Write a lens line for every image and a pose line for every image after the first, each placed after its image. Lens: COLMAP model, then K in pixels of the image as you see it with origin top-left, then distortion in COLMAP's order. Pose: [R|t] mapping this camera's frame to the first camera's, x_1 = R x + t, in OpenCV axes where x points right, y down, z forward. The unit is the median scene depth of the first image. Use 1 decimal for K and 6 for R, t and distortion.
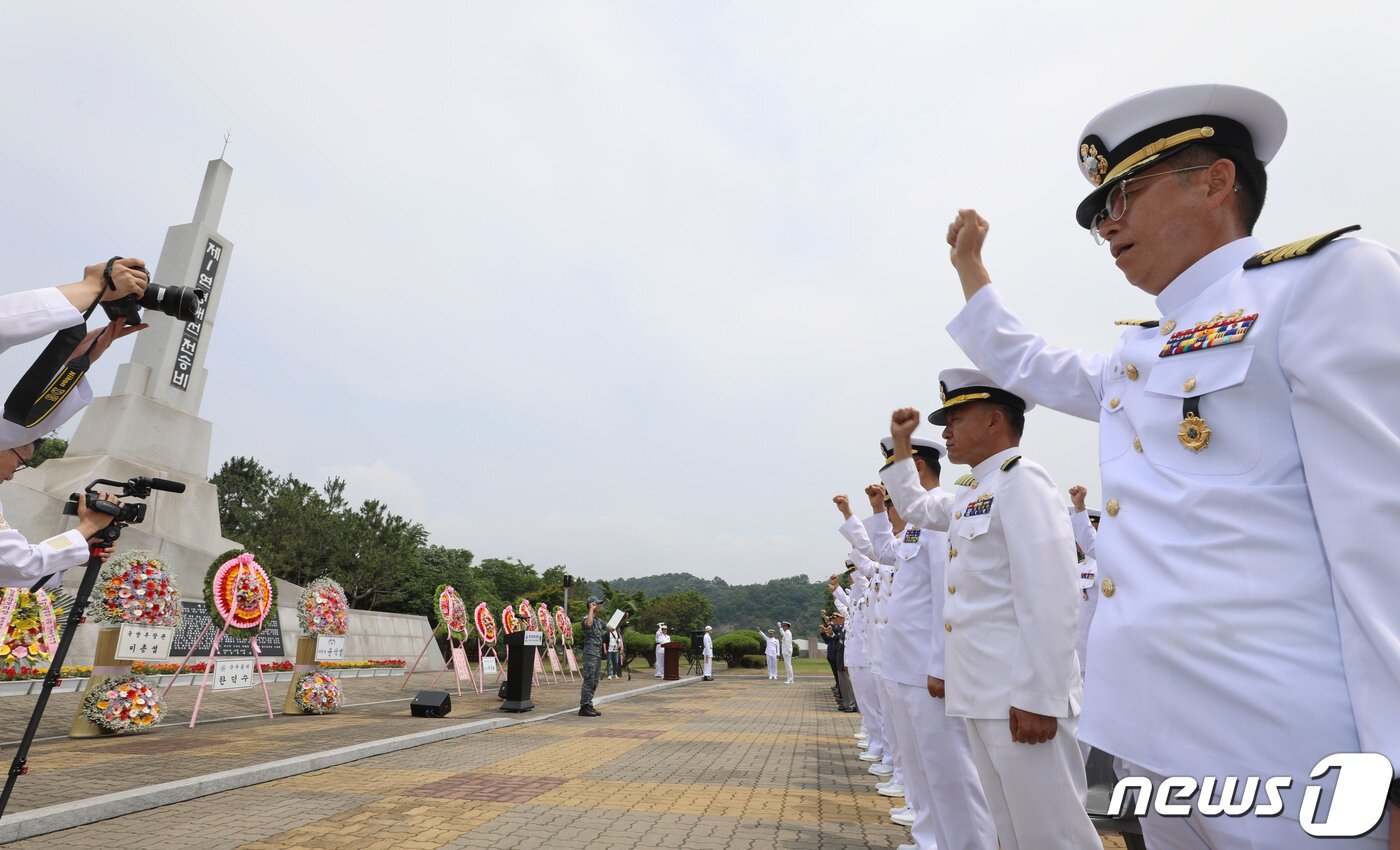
lens RADIAL K [[655.2, 0, 676.8], [0, 655.2, 460.0], [0, 0, 1]] dist [-0.023878, 0.003968]
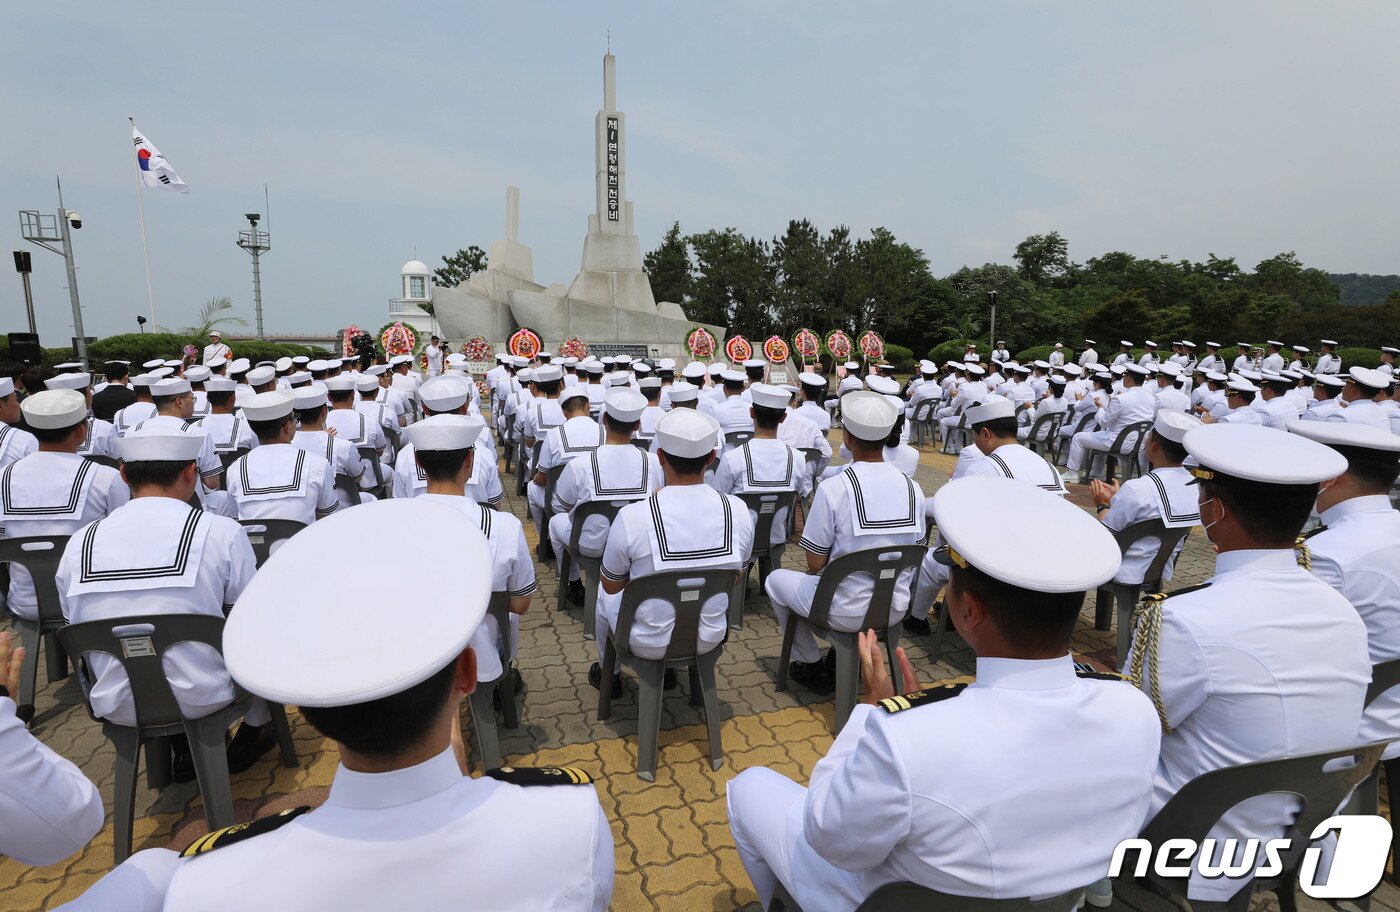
lens RADIAL K [[643.7, 0, 688.9], [0, 643.7, 462.7], [0, 0, 1]] dist [-0.027252, 0.002906]
pose [[0.525666, 0.137273, -0.839542, 1.031948], [0.237599, 0.923928, 0.299840, 0.025369], [0.816836, -0.357091, 0.453062, 0.176469]]
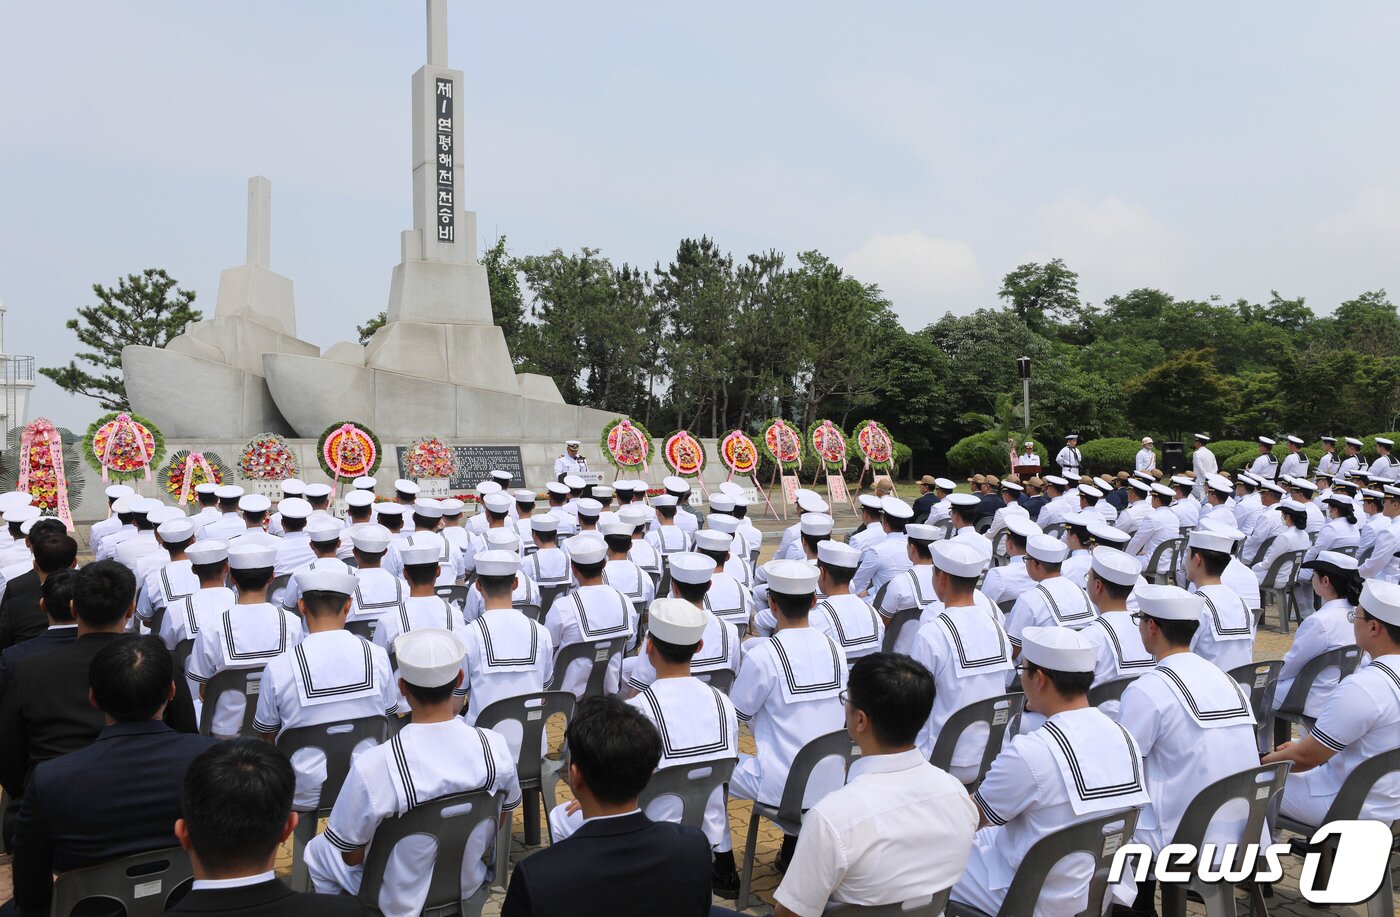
lens RADIAL K [[1124.2, 0, 688.6], [0, 1124.2, 486.5], [0, 0, 1]] dist [0.033738, -0.026967]
pose [[0.691201, 0.015759, -0.722490, 0.985788], [0.211954, 0.951373, 0.223527, -0.069481], [0.690881, -0.307637, 0.654250, -0.062045]]
